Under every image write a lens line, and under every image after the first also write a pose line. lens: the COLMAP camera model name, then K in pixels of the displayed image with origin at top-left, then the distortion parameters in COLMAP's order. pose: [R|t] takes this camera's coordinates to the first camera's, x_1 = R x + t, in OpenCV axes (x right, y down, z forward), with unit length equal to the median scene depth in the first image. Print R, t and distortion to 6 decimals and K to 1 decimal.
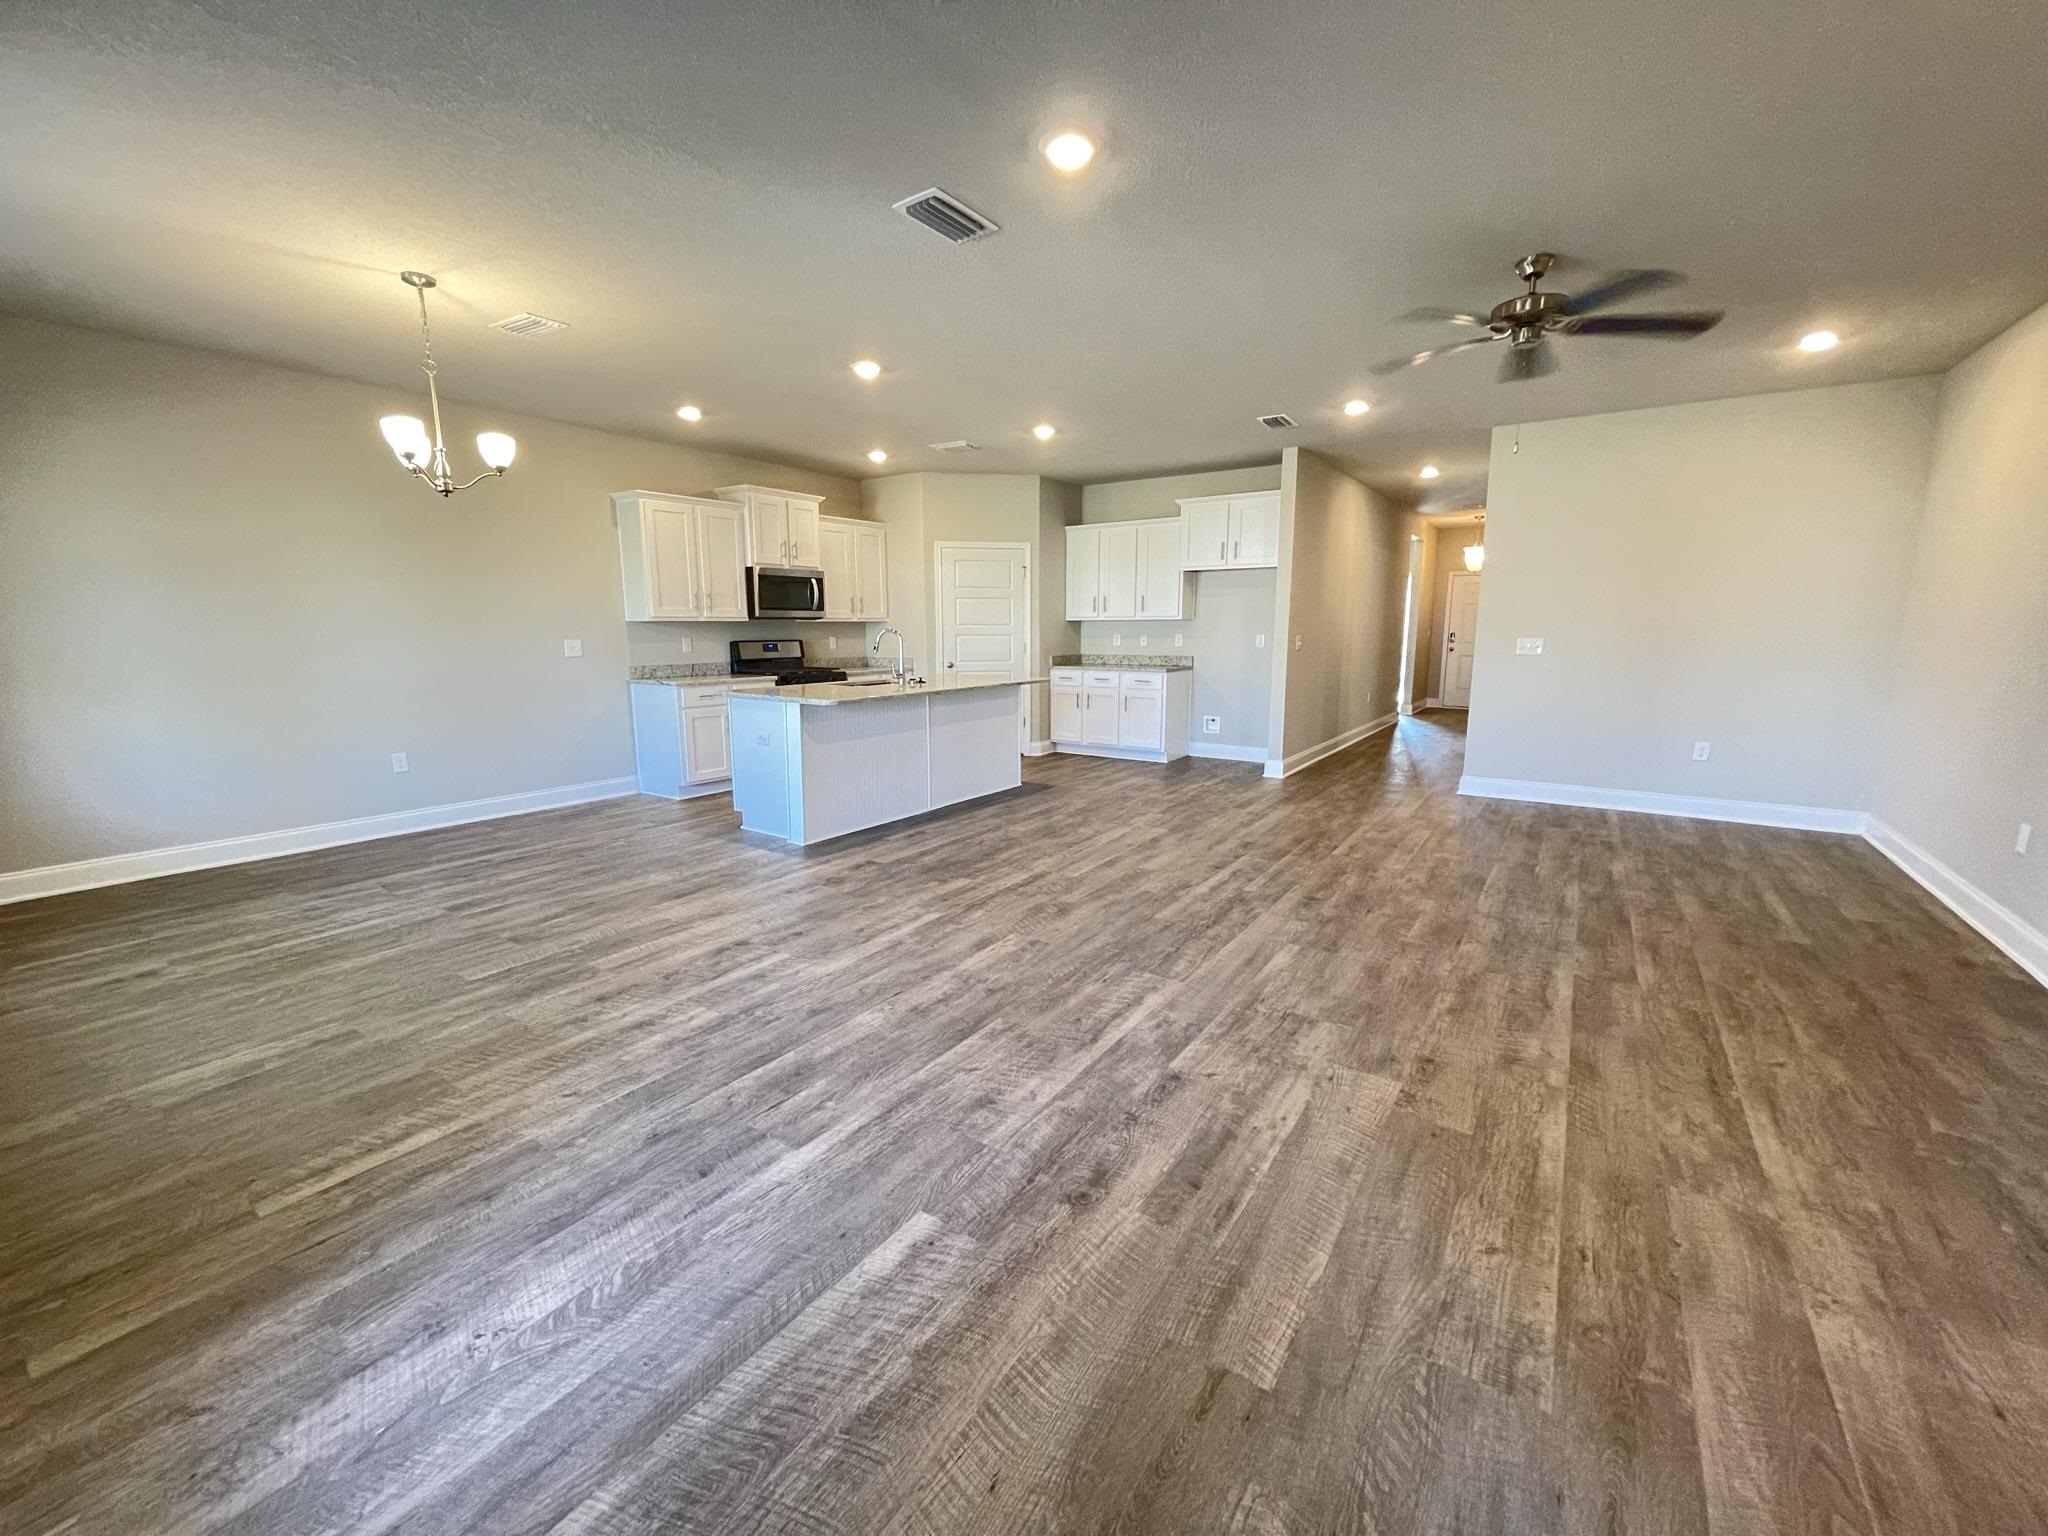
lens RADIAL K [[818.2, 0, 1026.5], [0, 818.2, 769.6], [0, 0, 1]] dist [0.001922, 0.000128]
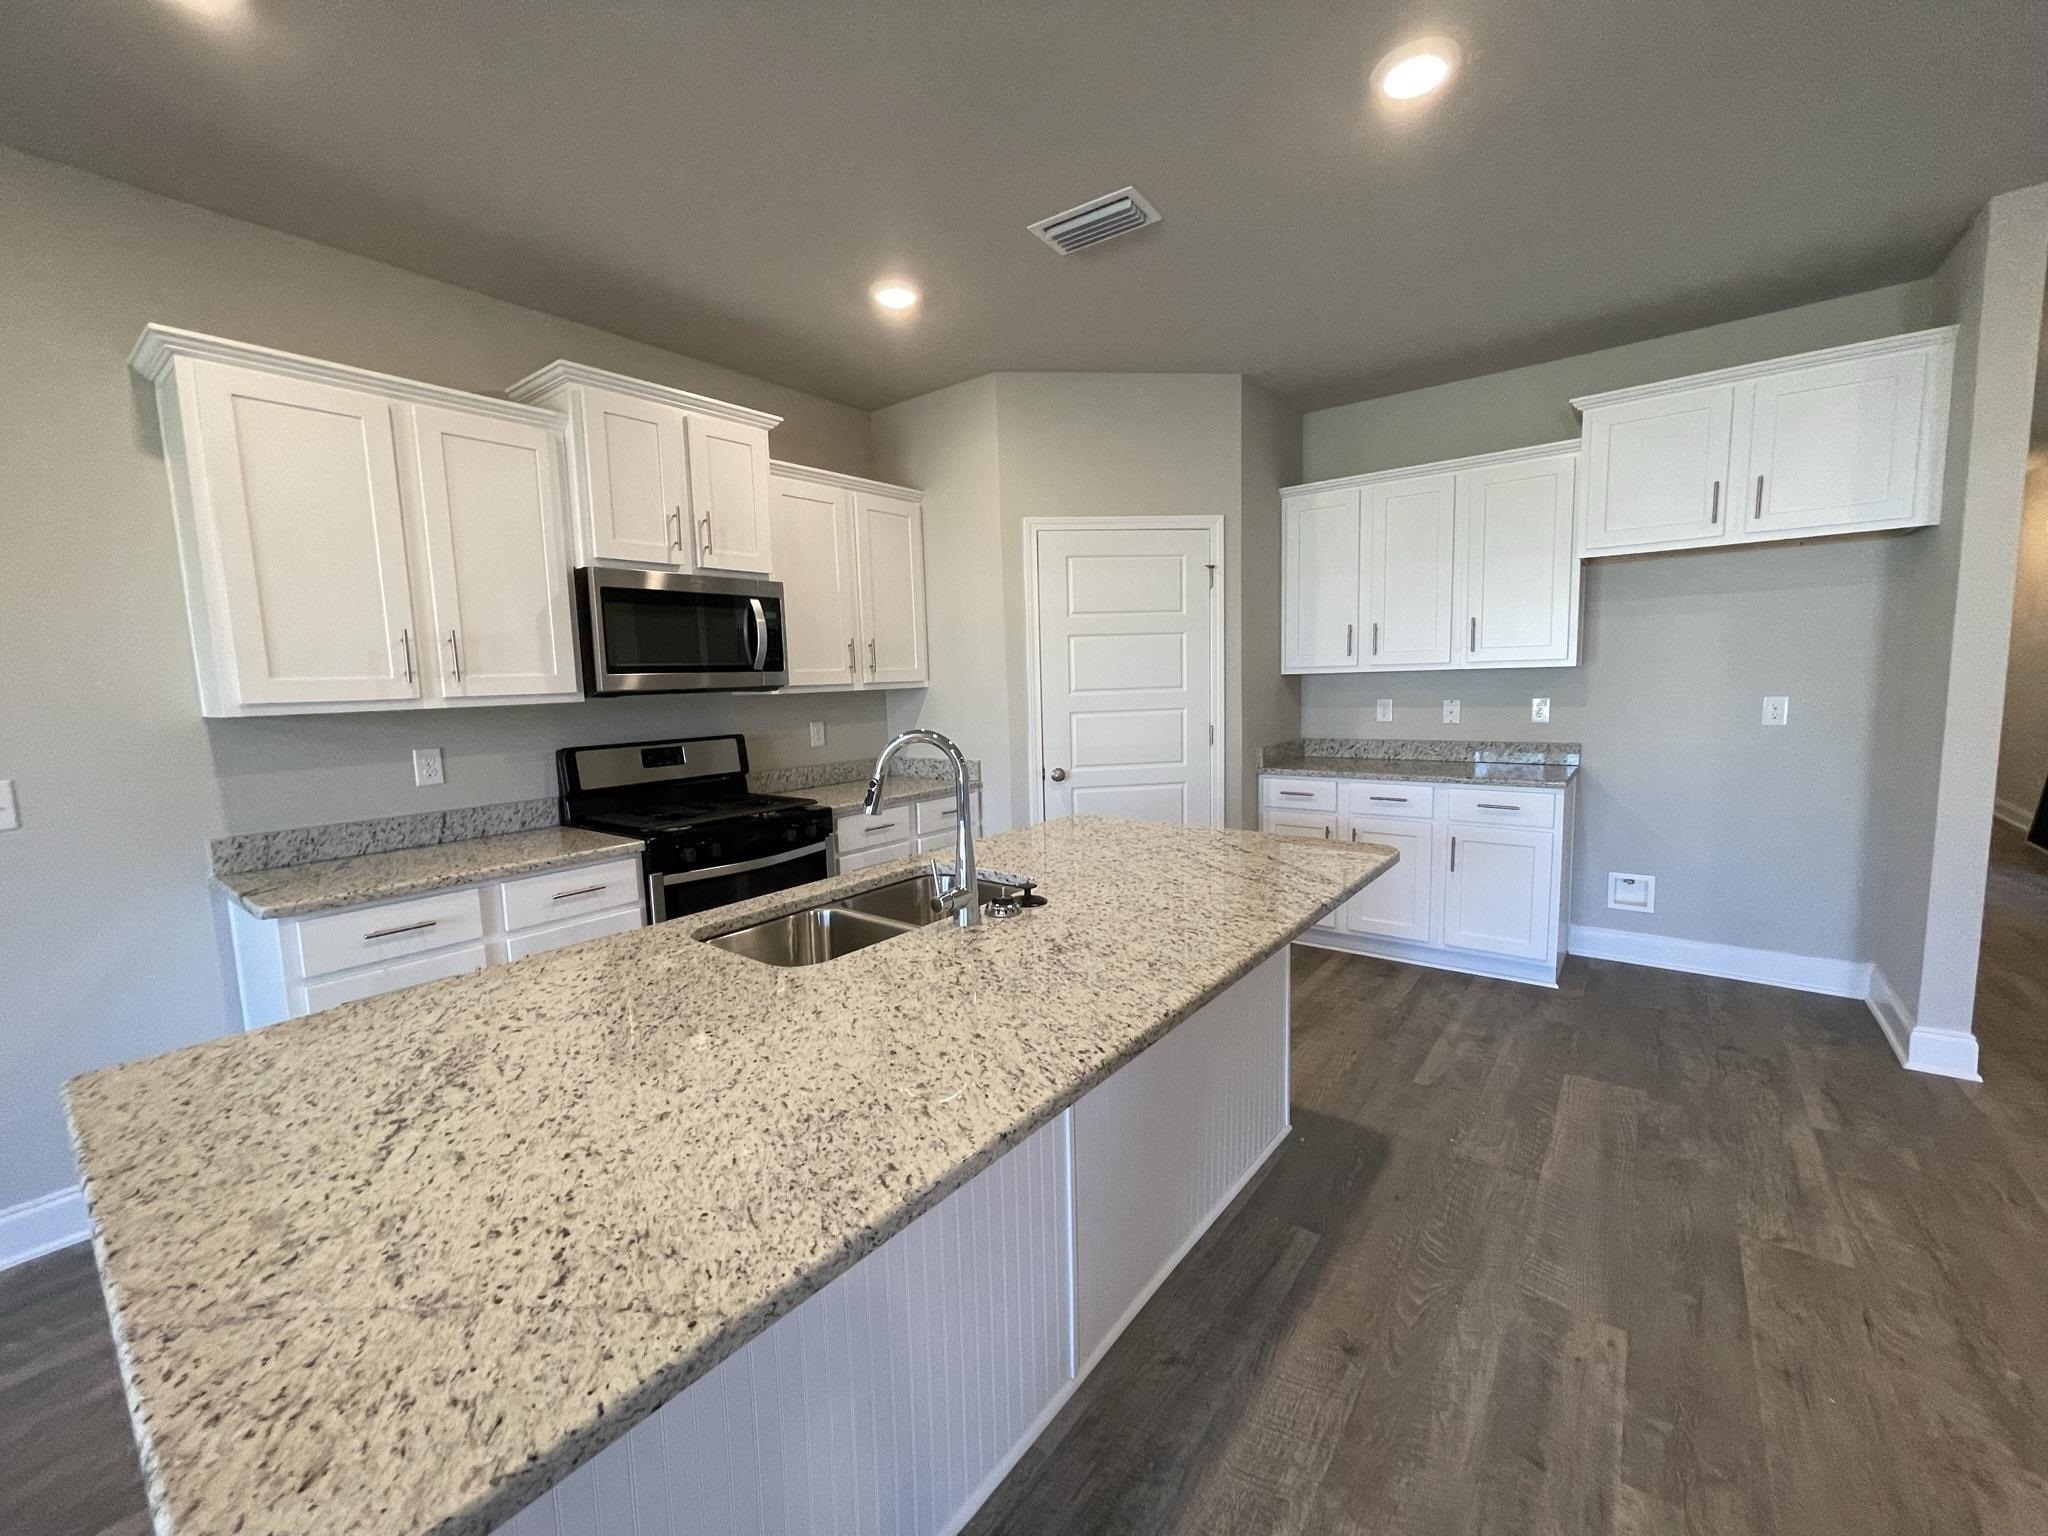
lens RADIAL K [[818.2, 0, 1024.2], [0, 818.2, 766.5], [0, 0, 1]] dist [0.001922, 0.000128]
pose [[0.997231, -0.021525, -0.071187, -0.084216], [0.016784, 0.997642, -0.066542, -0.107145], [0.072452, 0.065163, 0.995241, 0.553968]]
